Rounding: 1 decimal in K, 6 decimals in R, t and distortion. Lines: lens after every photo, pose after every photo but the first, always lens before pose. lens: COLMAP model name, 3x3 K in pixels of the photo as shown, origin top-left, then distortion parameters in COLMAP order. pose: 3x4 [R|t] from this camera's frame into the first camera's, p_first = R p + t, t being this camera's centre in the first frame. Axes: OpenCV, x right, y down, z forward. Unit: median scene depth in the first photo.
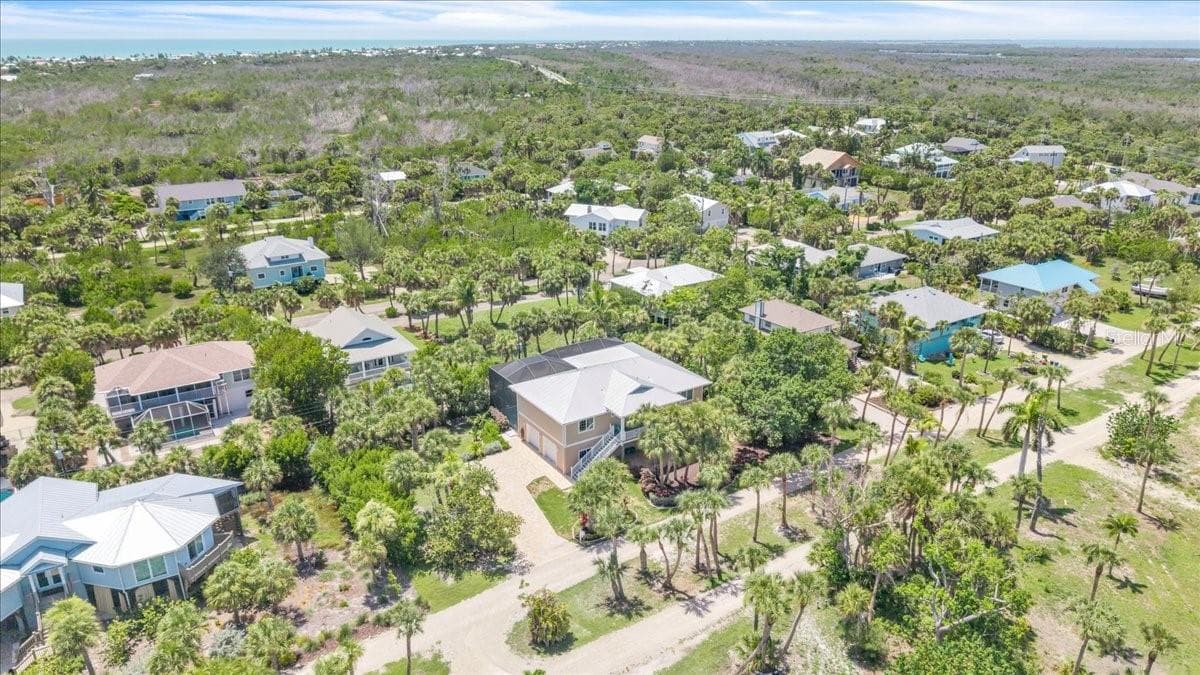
lens RADIAL K [[805.6, 0, 603.3], [0, 805.6, 339.4], [0, 0, 1]] dist [0.020795, -0.027976]
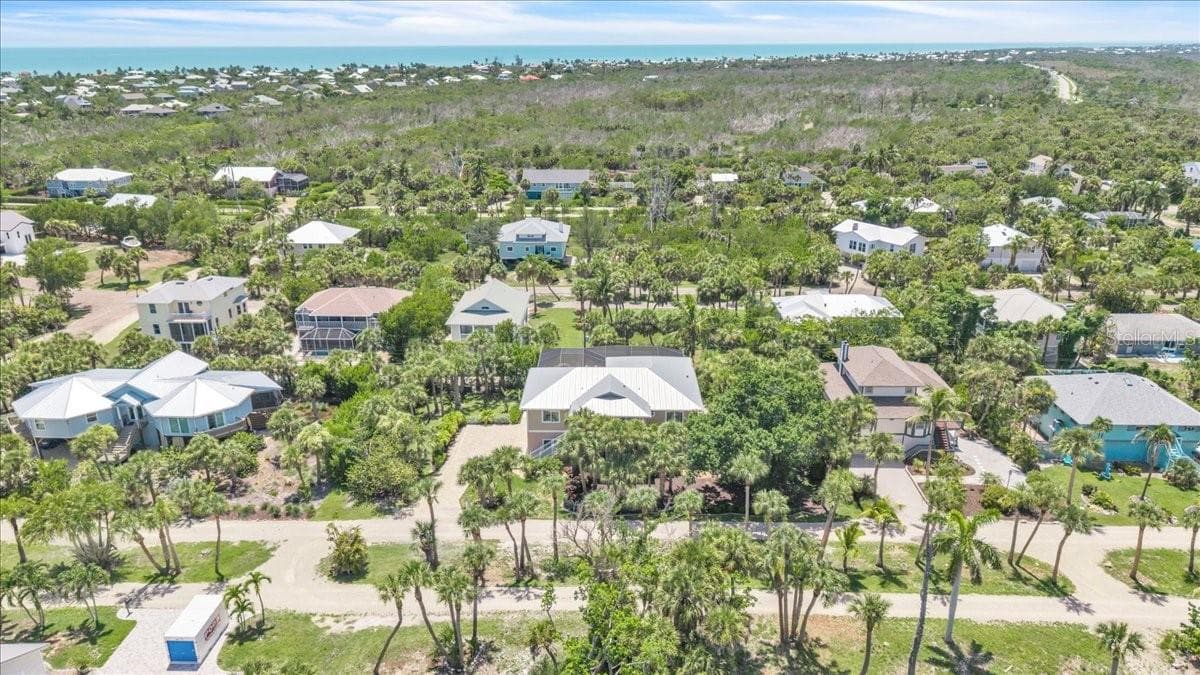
lens RADIAL K [[805.6, 0, 606.4], [0, 805.6, 348.2], [0, 0, 1]] dist [0.020795, -0.027976]
pose [[0.822029, 0.194804, -0.535088, 0.350312], [-0.192289, 0.979430, 0.061167, -0.034768], [0.535997, 0.052610, 0.842579, 0.091730]]
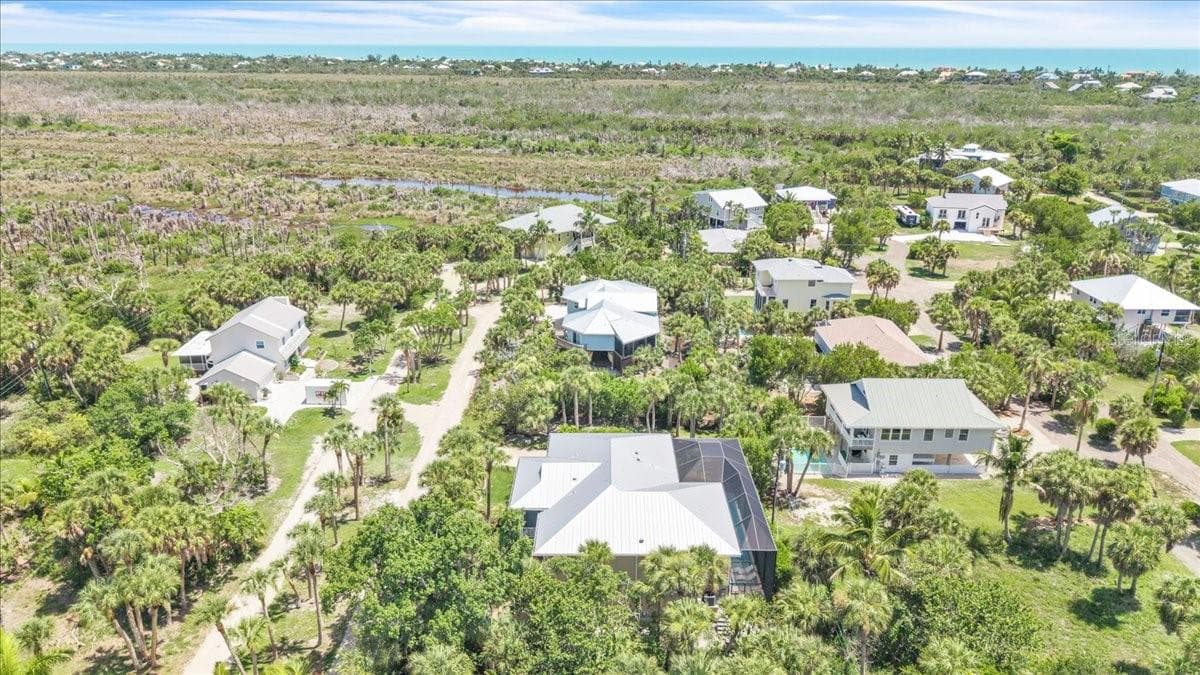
lens RADIAL K [[805.6, 0, 605.1], [0, 805.6, 334.8], [0, 0, 1]] dist [0.020795, -0.027976]
pose [[-0.555602, 0.276189, -0.784236, 0.381964], [-0.292913, 0.817728, 0.495503, -0.289187], [0.778144, 0.505015, -0.373432, 0.782601]]
